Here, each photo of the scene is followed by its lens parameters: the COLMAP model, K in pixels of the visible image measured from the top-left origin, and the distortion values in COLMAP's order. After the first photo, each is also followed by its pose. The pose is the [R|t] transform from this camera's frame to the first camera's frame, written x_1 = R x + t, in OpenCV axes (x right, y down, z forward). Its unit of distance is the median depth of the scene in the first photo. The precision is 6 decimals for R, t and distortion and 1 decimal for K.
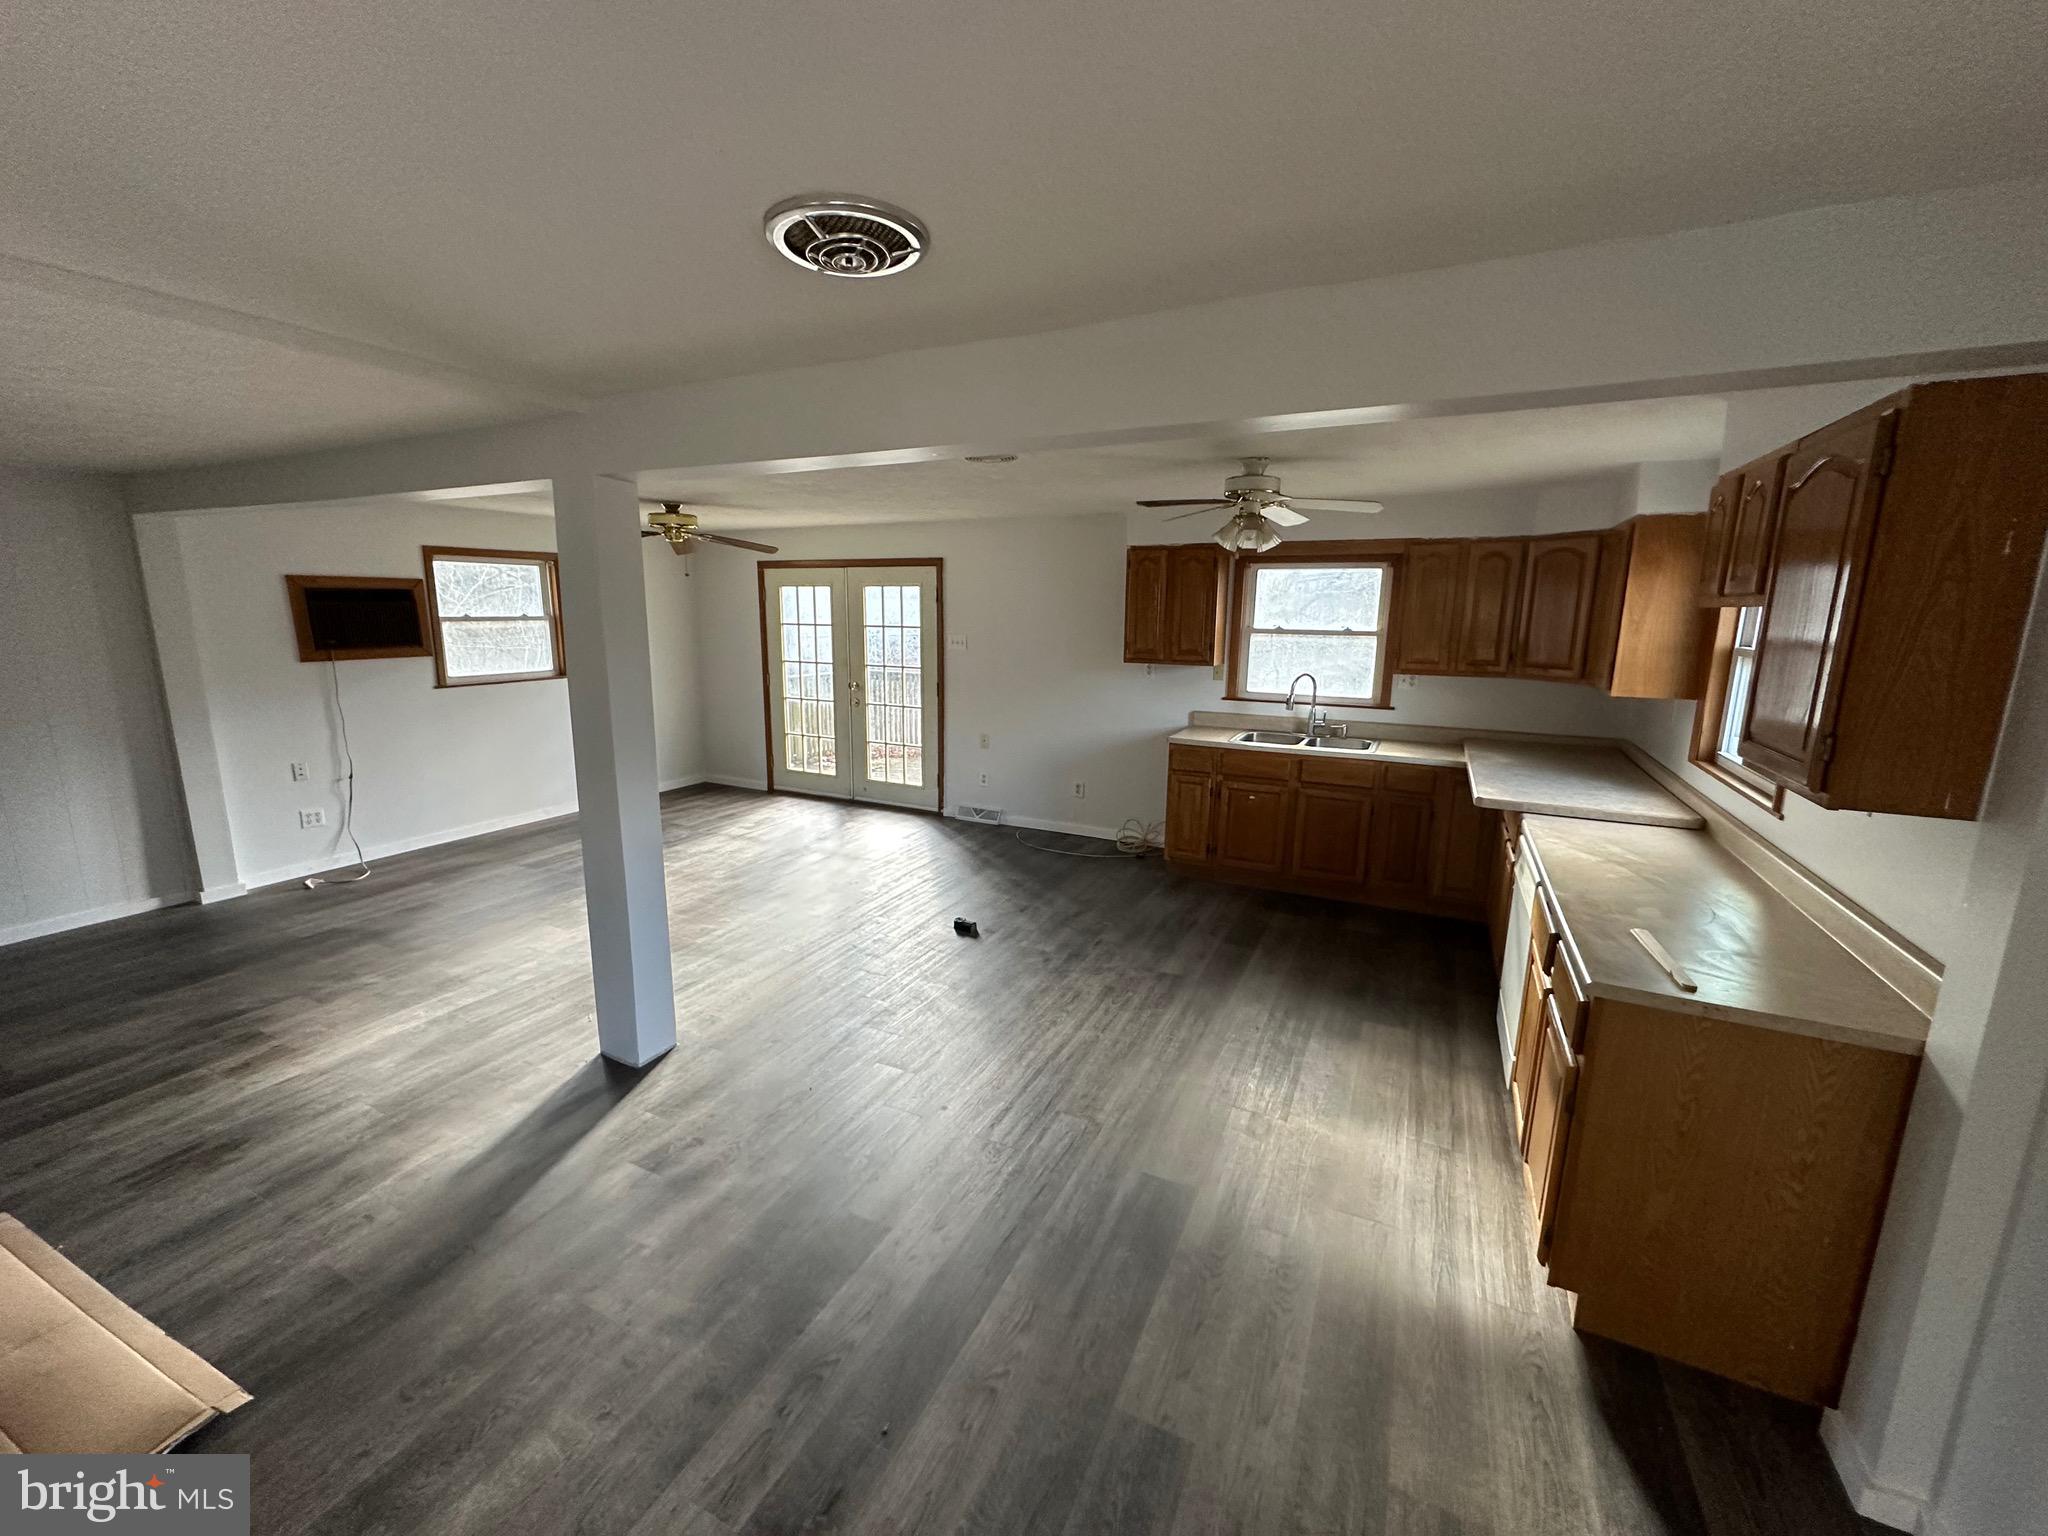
lens RADIAL K [[816.6, 0, 1037.7], [0, 816.6, 765.3], [0, 0, 1]] dist [-0.007155, 0.004330]
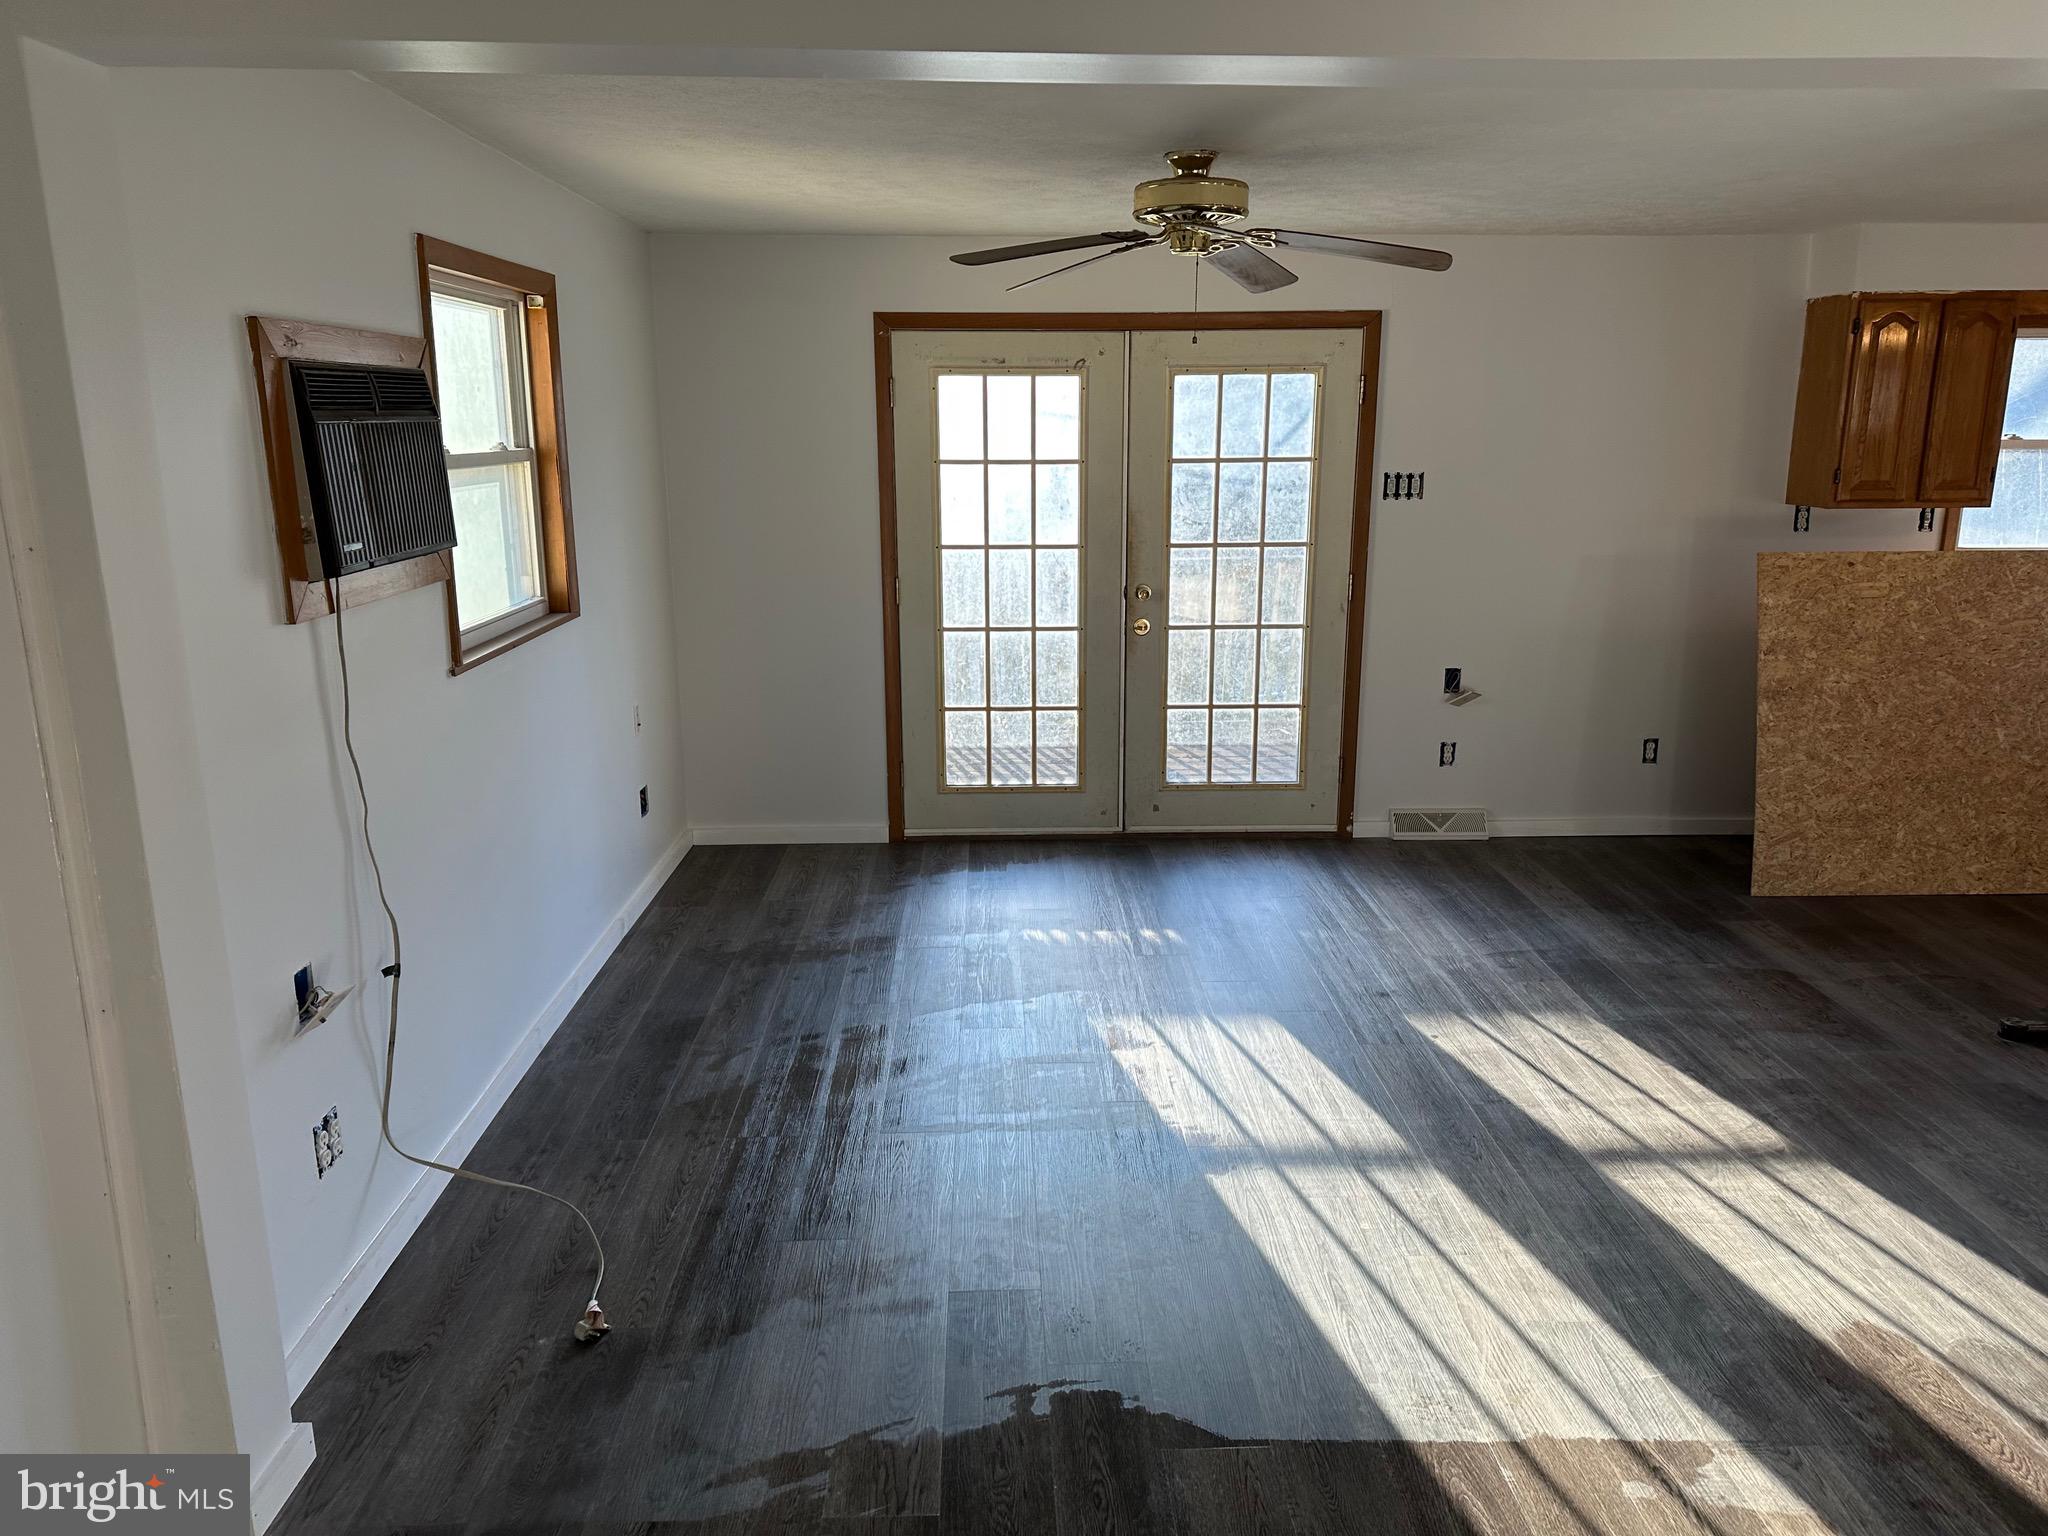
lens RADIAL K [[1437.9, 0, 1018.9], [0, 1437.9, 765.8], [0, 0, 1]] dist [0.045187, -0.053423]
pose [[0.896604, -0.115029, 0.427633, -0.673766], [0.097378, 0.993251, 0.063005, -0.057422], [-0.431994, -0.014849, 0.901754, 0.293904]]
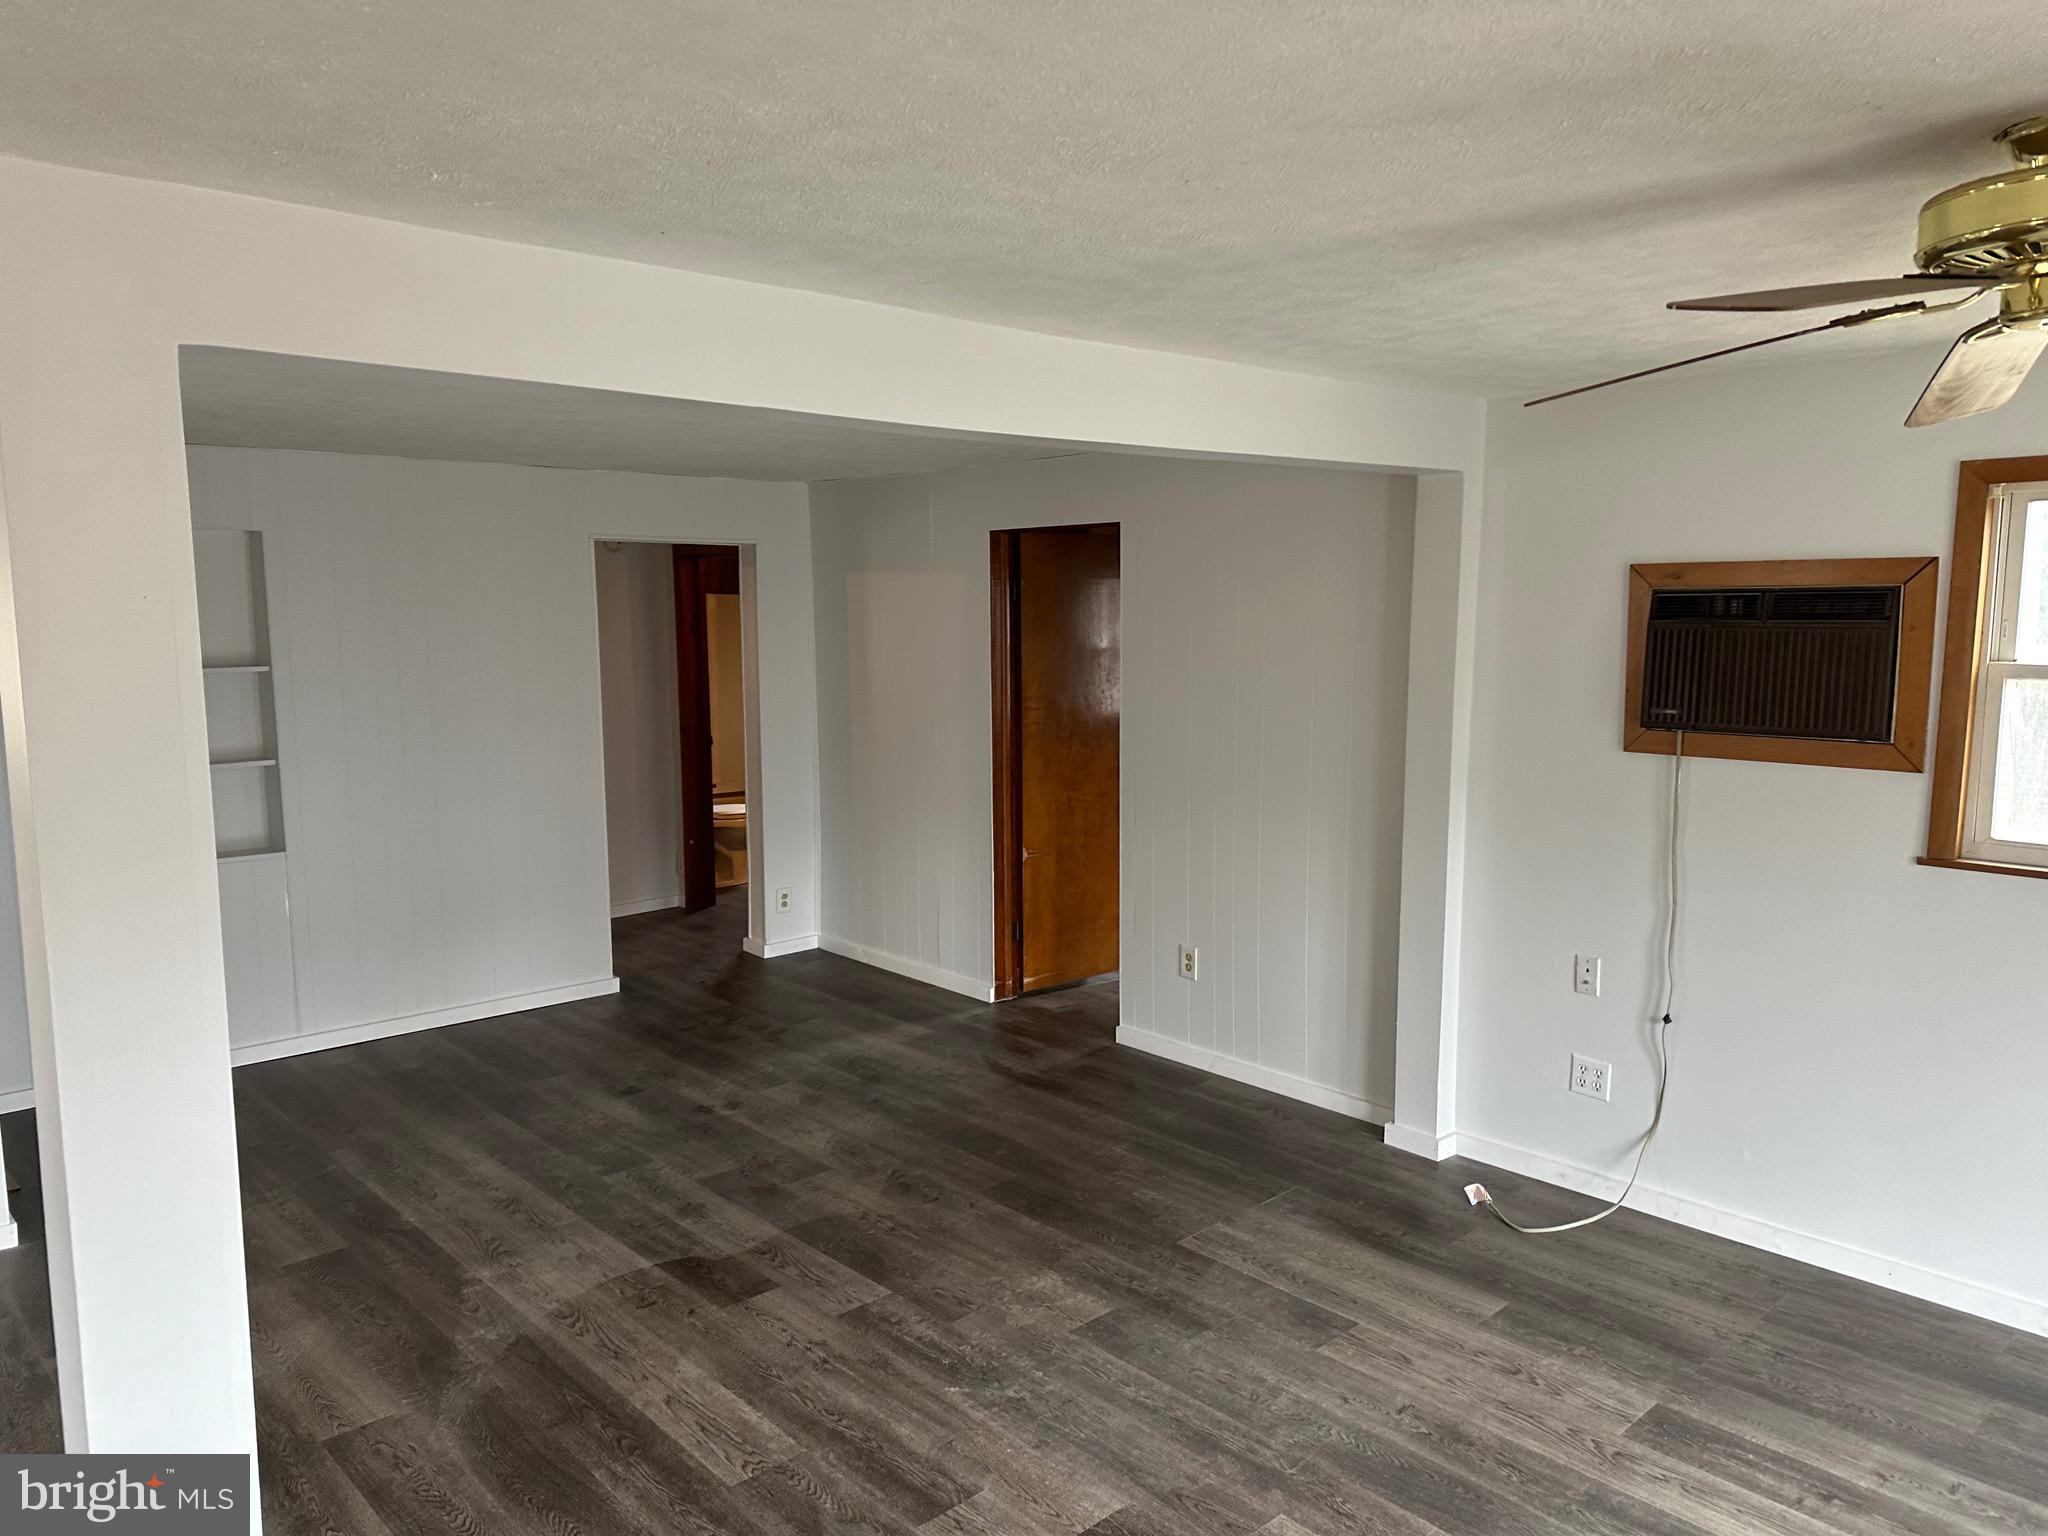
lens RADIAL K [[1437.9, 0, 982.9], [0, 1437.9, 757.1], [0, 0, 1]] dist [0.045187, -0.053423]
pose [[-0.389210, 0.098666, -0.915850, -0.011676], [-0.177094, 0.967685, 0.179510, -0.153143], [0.903965, 0.232059, -0.359159, 0.722851]]
